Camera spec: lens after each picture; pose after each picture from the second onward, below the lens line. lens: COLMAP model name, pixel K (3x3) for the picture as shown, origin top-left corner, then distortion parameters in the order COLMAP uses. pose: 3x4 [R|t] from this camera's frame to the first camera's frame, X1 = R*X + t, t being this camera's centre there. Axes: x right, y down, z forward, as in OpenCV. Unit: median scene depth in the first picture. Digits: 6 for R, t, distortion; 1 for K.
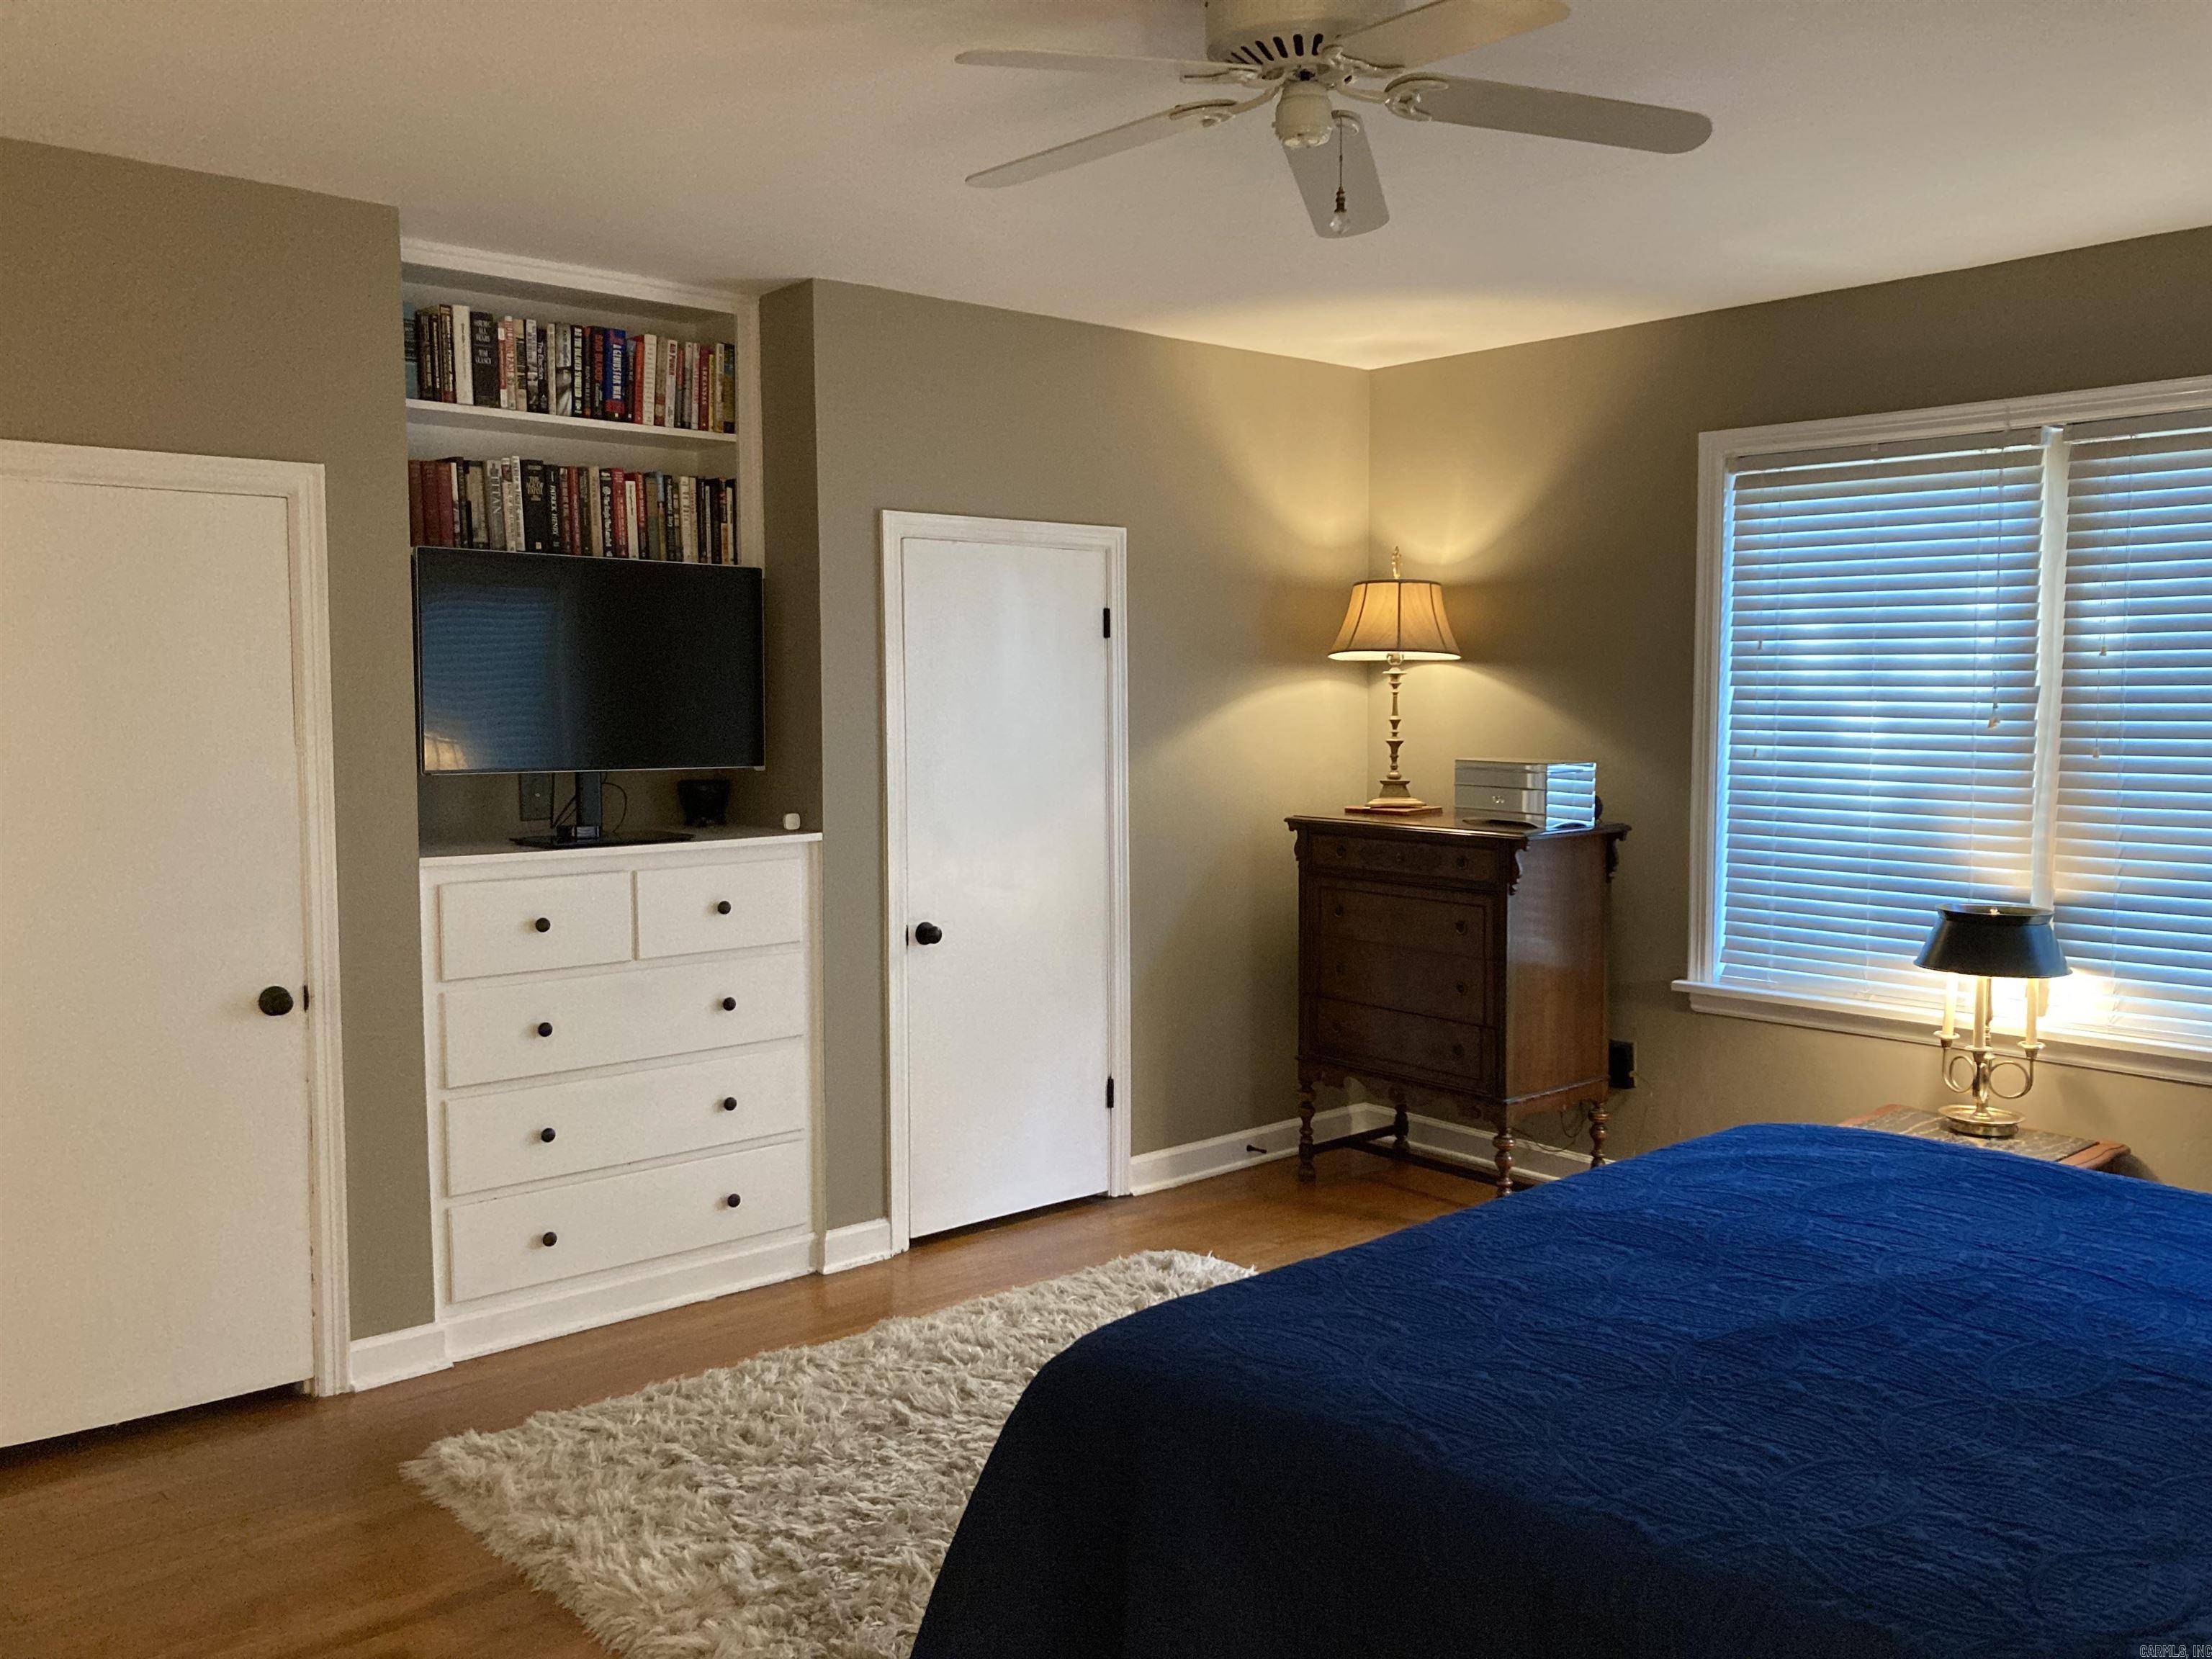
lens RADIAL K [[1820.3, 0, 1114.3], [0, 1820.3, 821.3], [0, 0, 1]] dist [0.115943, -0.218938]
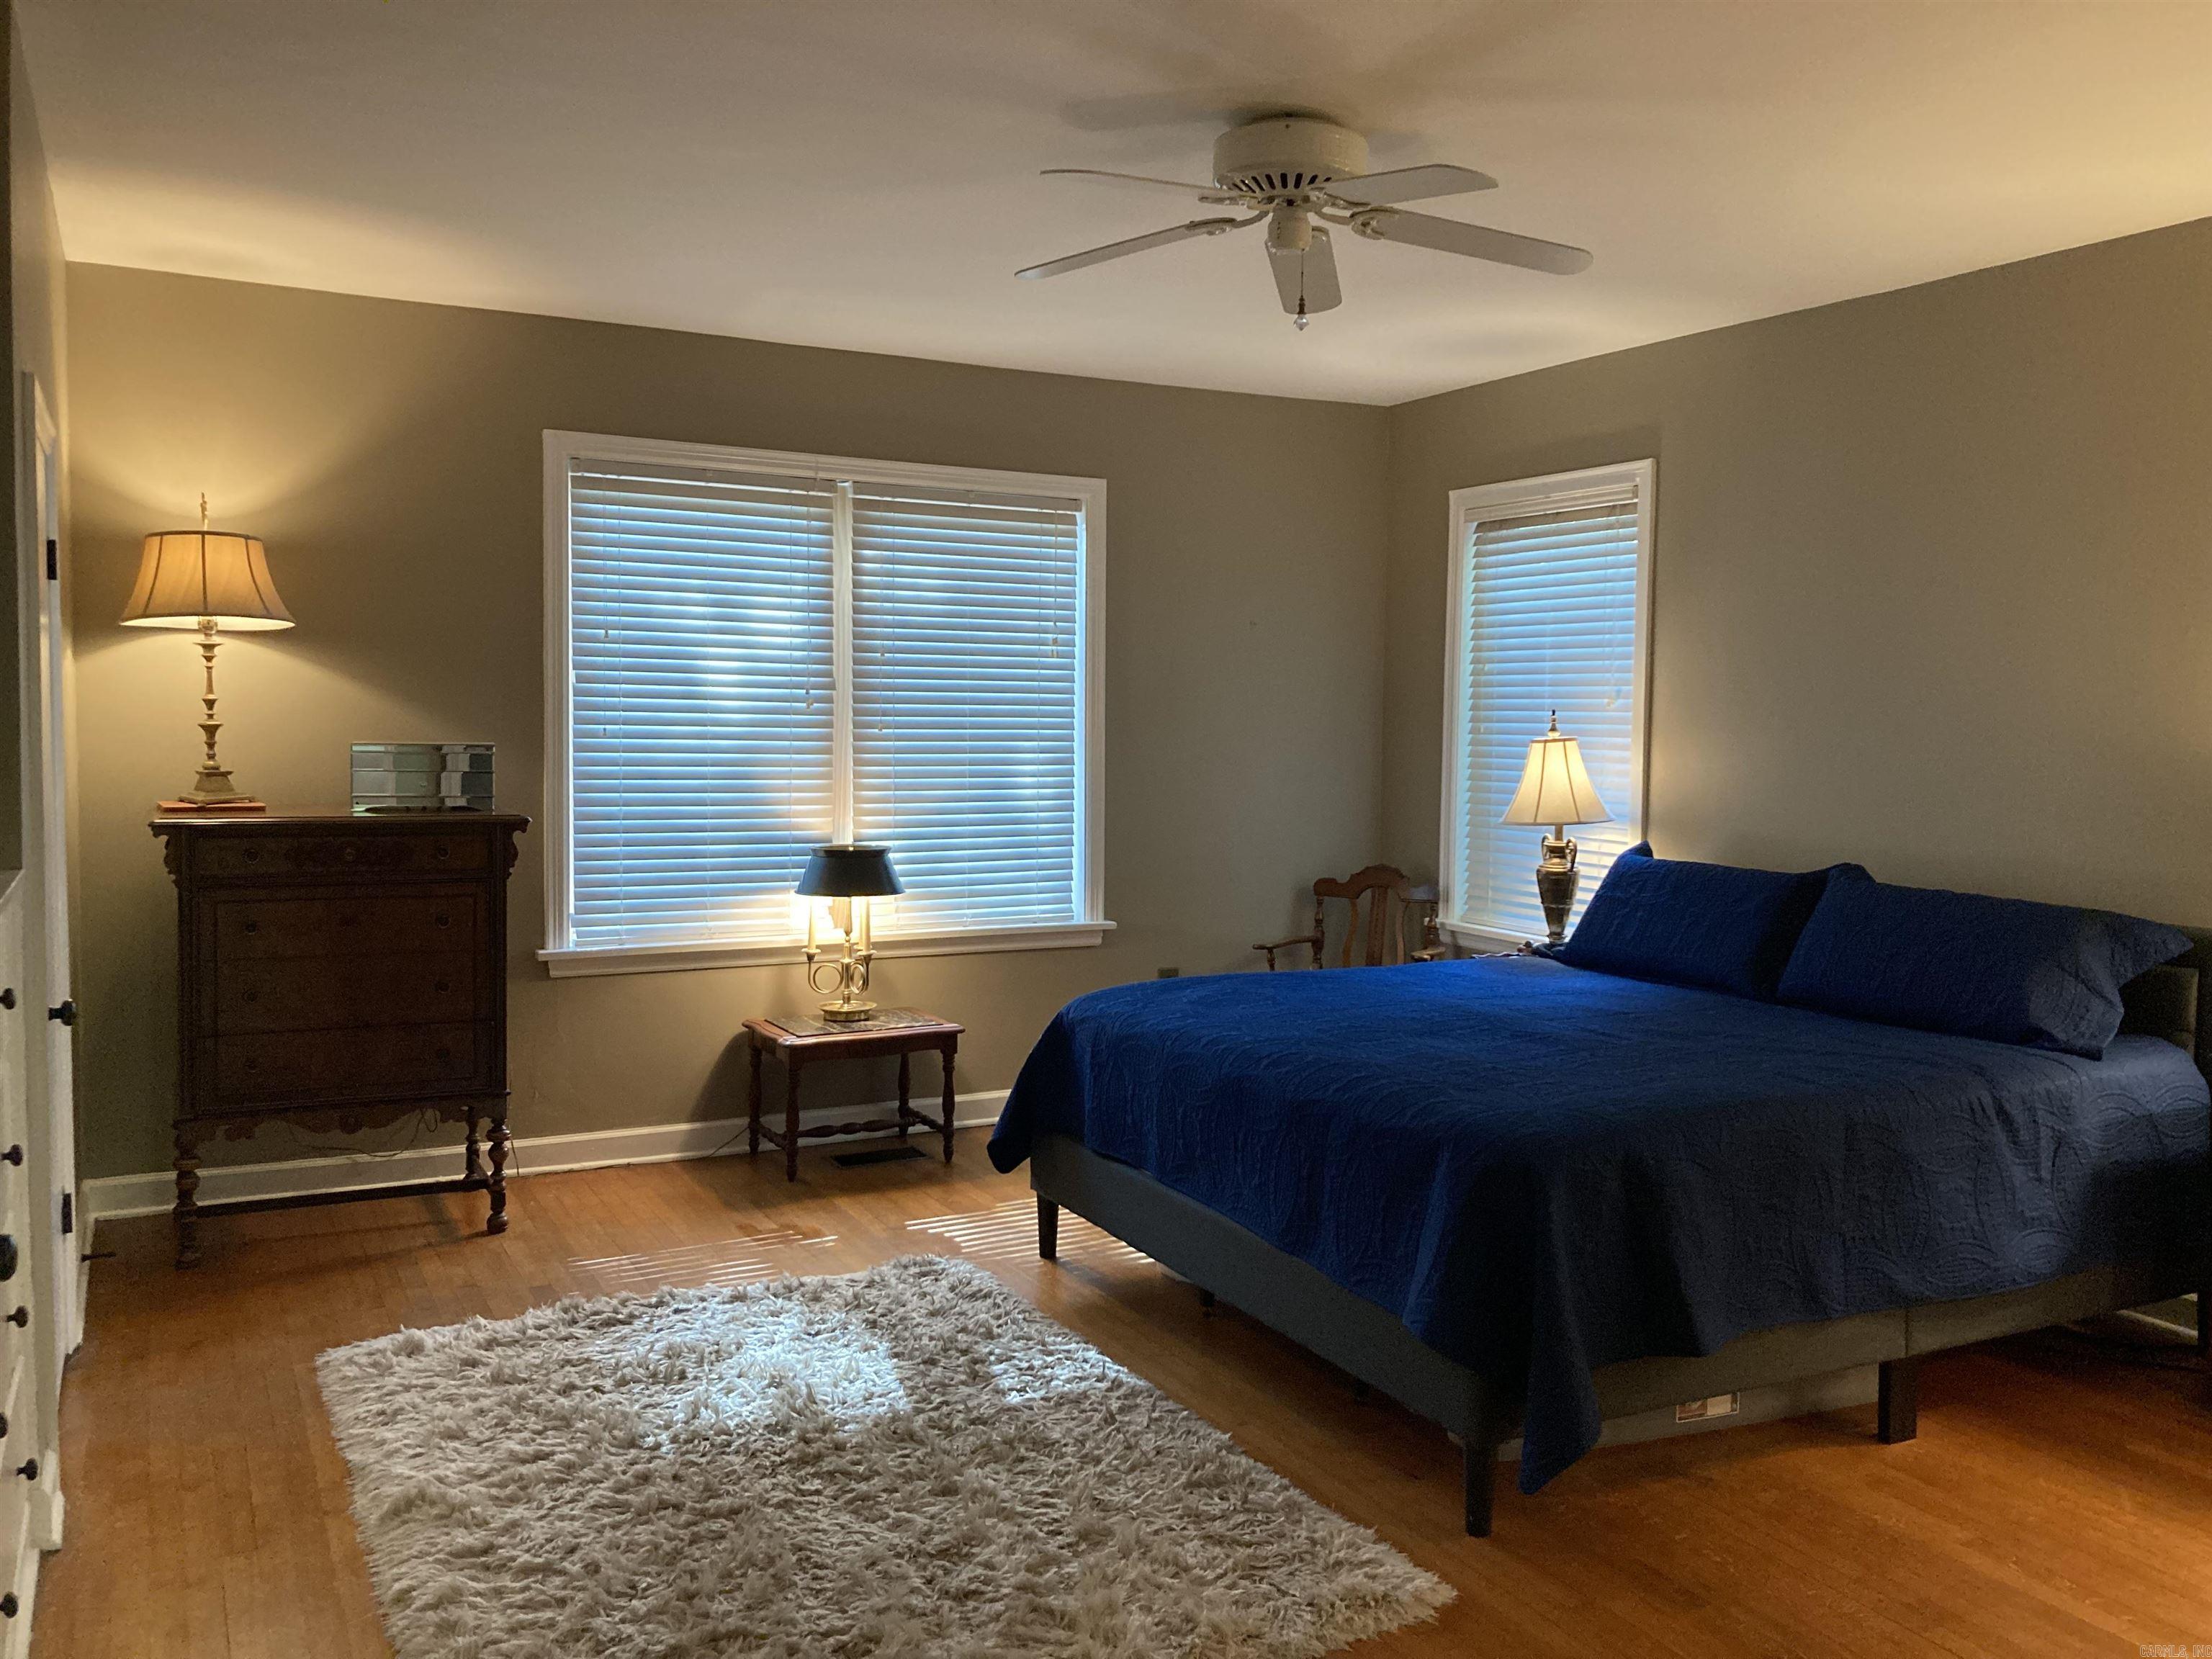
lens RADIAL K [[1820.3, 0, 1114.3], [0, 1820.3, 821.3], [0, 0, 1]] dist [0.115943, -0.218938]
pose [[0.246519, -0.058221, 0.967388, -0.635537], [0.054856, 0.997432, 0.046050, -0.017566], [-0.967584, 0.041714, 0.249080, 0.430446]]
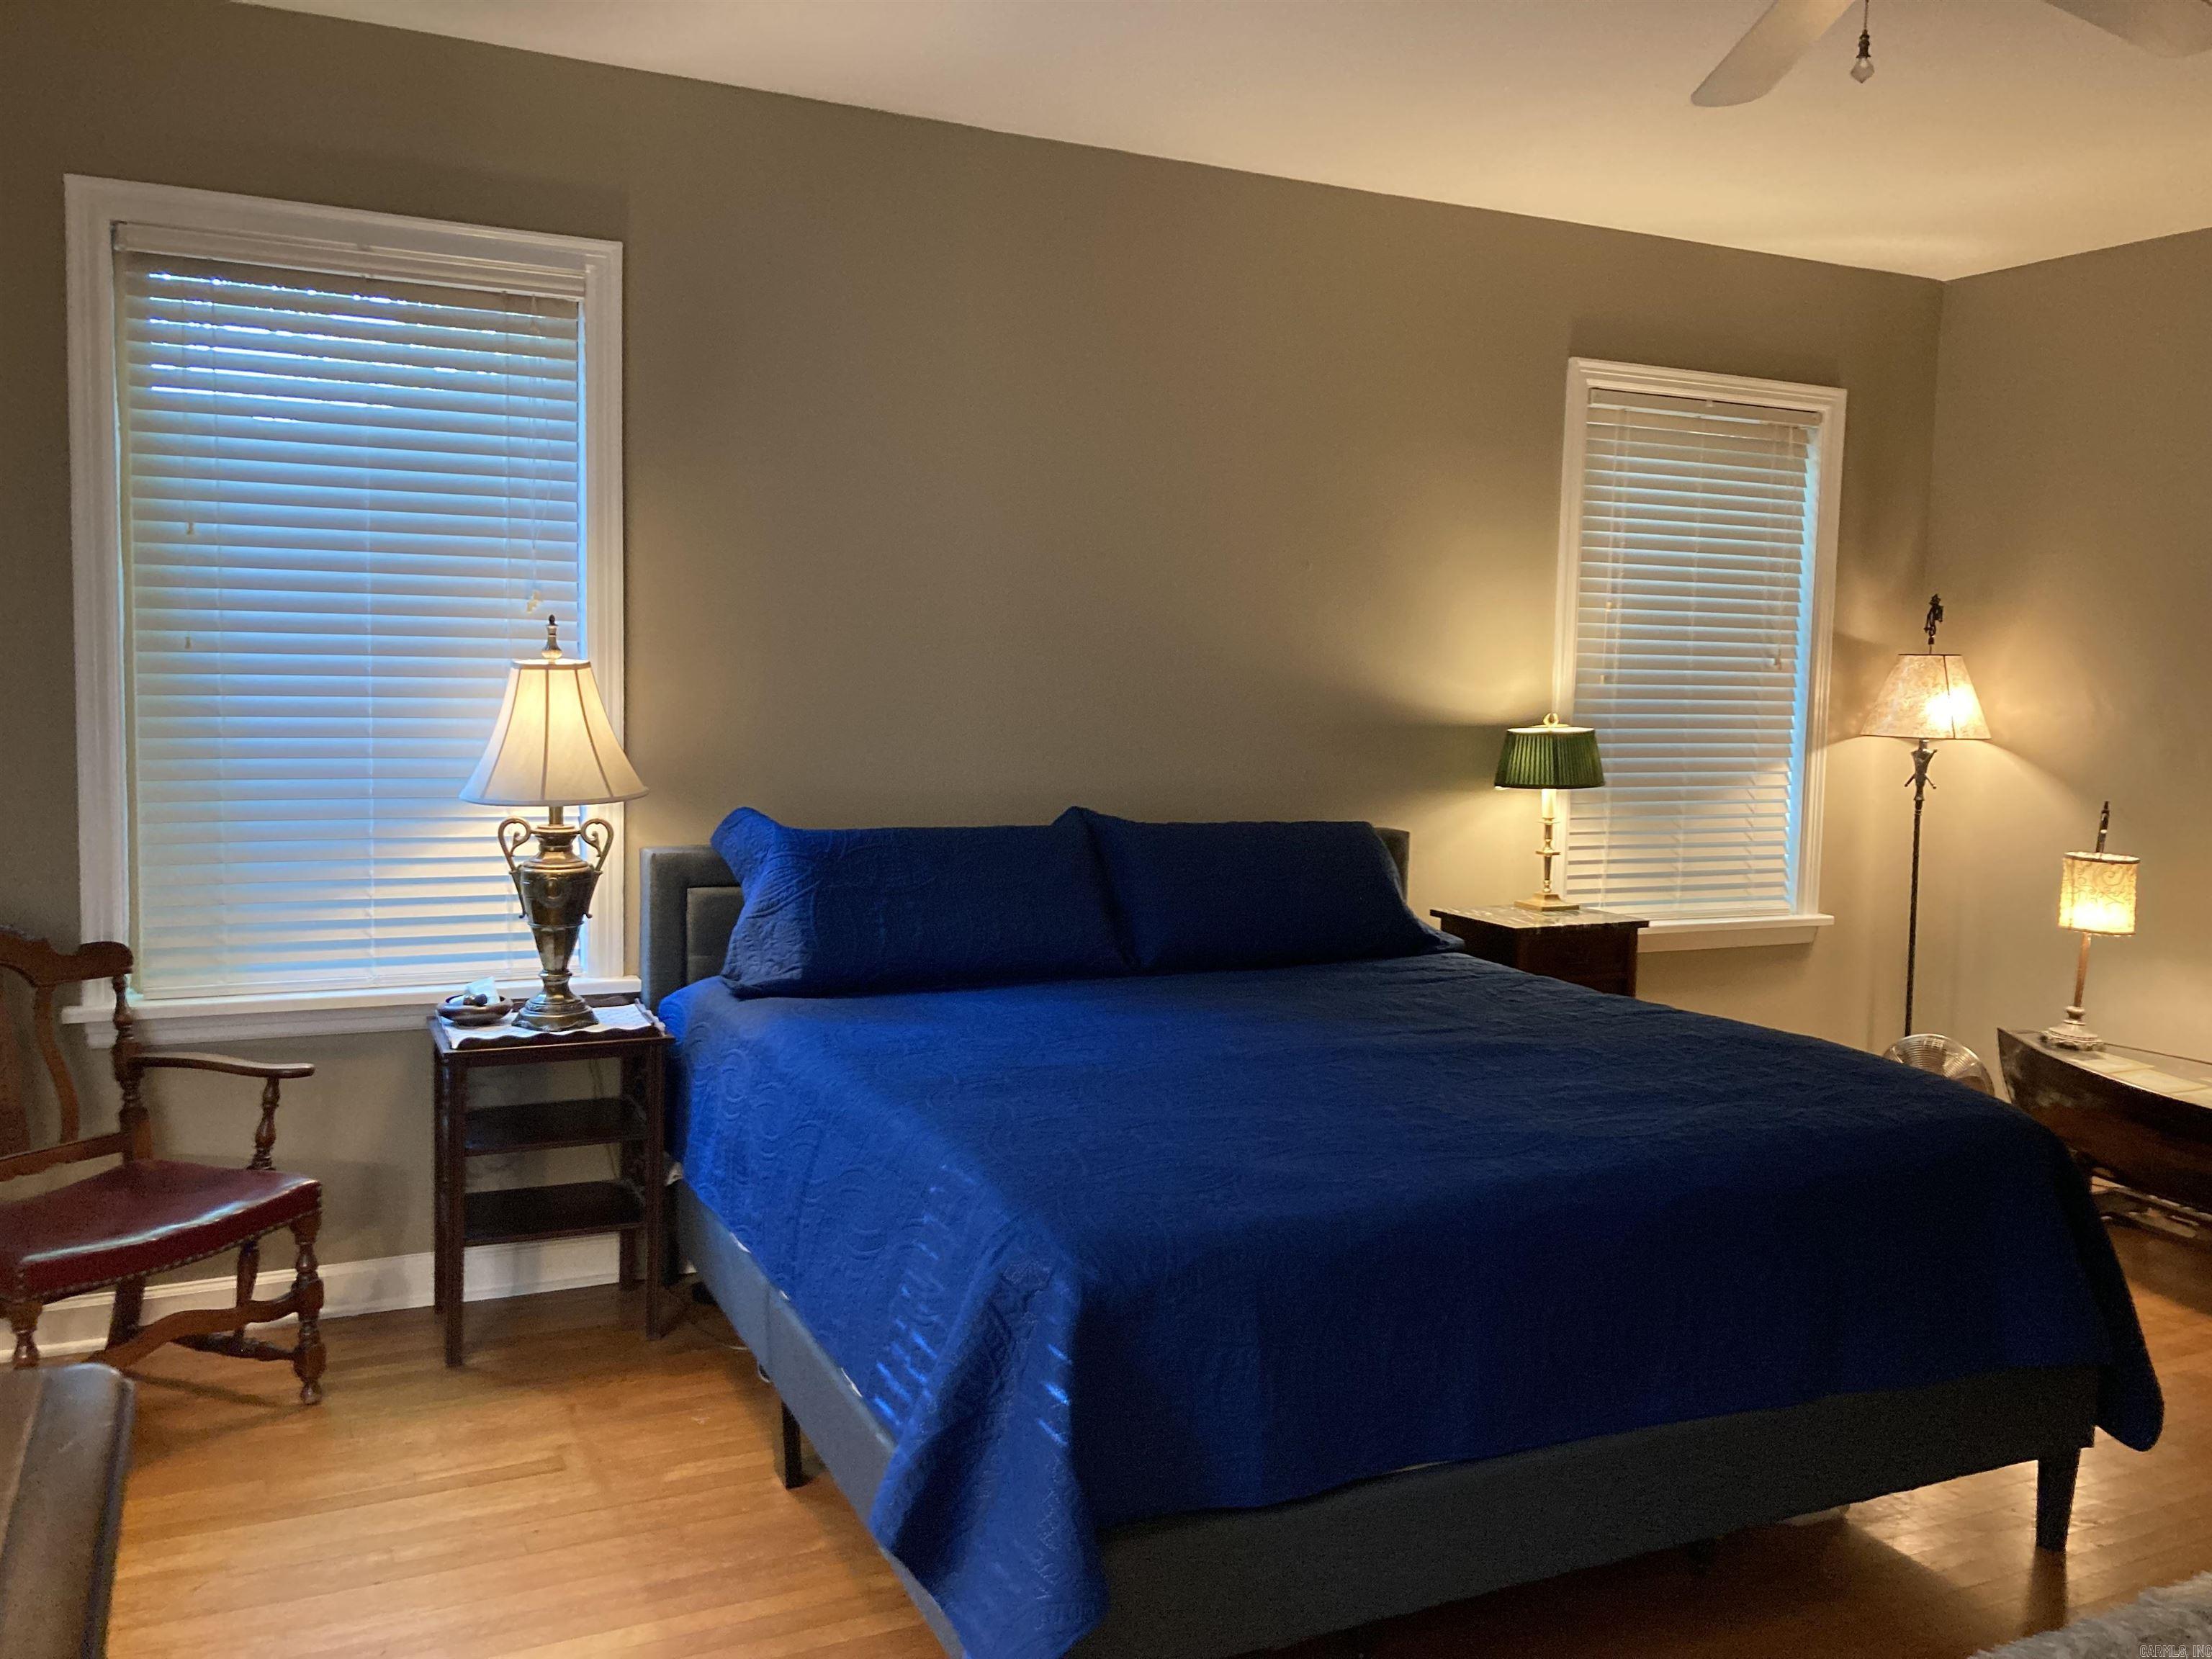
lens RADIAL K [[1809.9, 0, 1106.5], [0, 1809.9, 819.1], [0, 0, 1]] dist [0.041356, -0.047449]
pose [[-0.960699, -0.042153, 0.274372, 0.087964], [-0.001865, 0.989361, 0.145469, -0.042370], [-0.277584, 0.139241, -0.950557, 1.027505]]
